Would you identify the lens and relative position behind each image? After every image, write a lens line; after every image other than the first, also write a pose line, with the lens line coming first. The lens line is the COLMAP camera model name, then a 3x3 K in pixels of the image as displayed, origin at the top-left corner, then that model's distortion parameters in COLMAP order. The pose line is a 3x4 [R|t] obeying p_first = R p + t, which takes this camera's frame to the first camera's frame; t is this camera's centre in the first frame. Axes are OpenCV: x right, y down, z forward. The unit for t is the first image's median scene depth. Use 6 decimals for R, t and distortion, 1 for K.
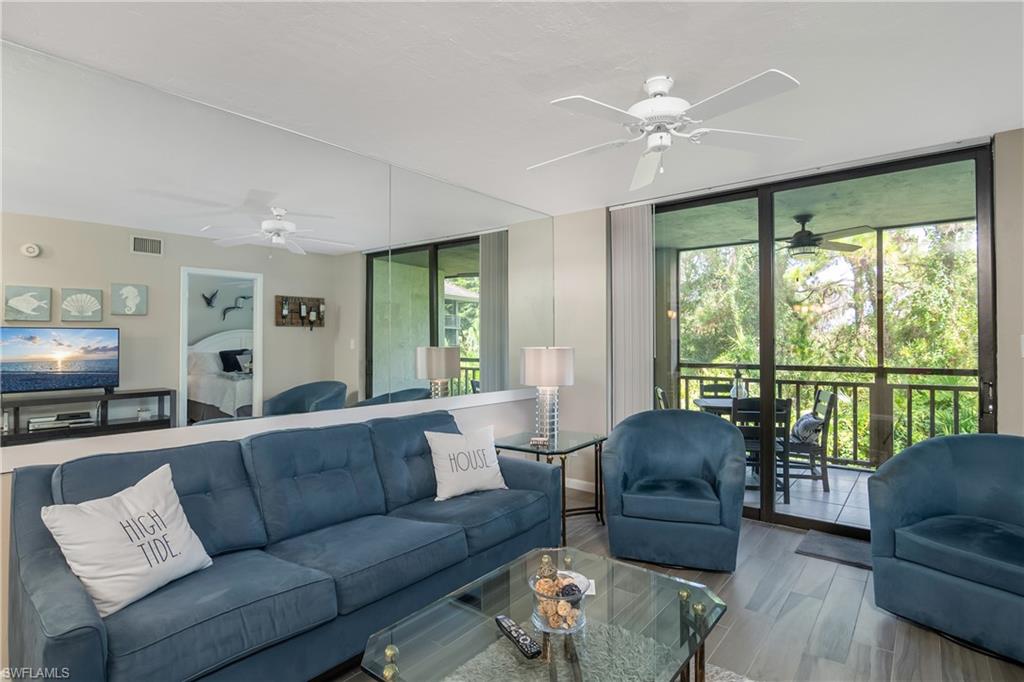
lens RADIAL K [[518.8, 0, 501.4], [0, 518.8, 338.9], [0, 0, 1]] dist [-0.002340, -0.000923]
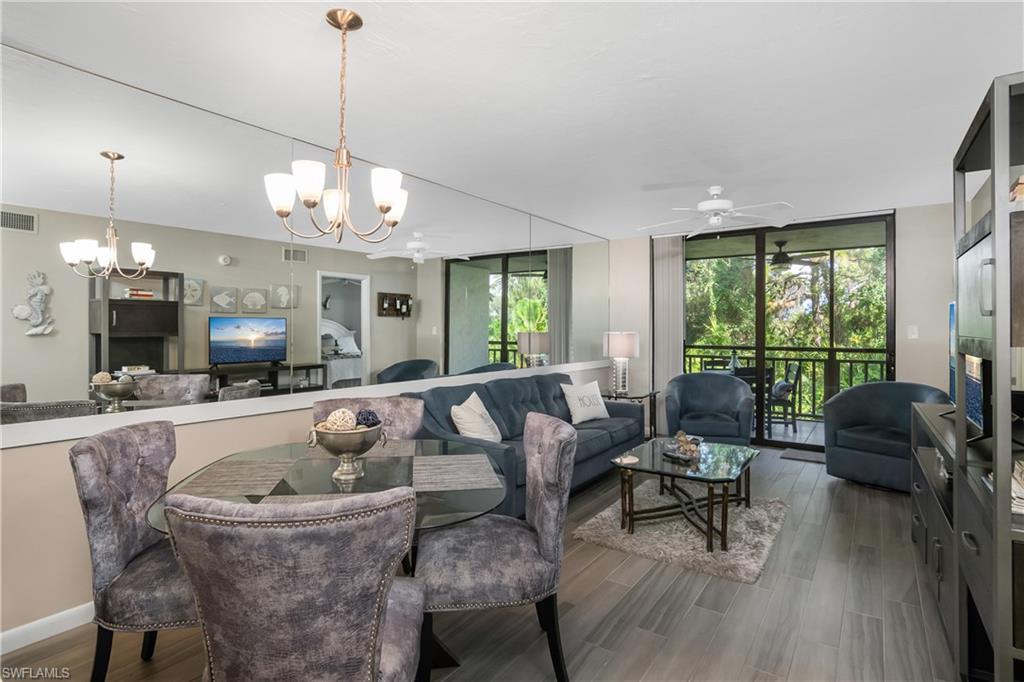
lens RADIAL K [[518.0, 0, 500.1], [0, 518.0, 329.6], [0, 0, 1]] dist [-0.001678, -0.000490]
pose [[0.998307, 0.001516, 0.058144, -0.237477], [-0.001897, 0.999977, 0.006497, -0.000765], [-0.058132, -0.006596, 0.998287, -0.334461]]
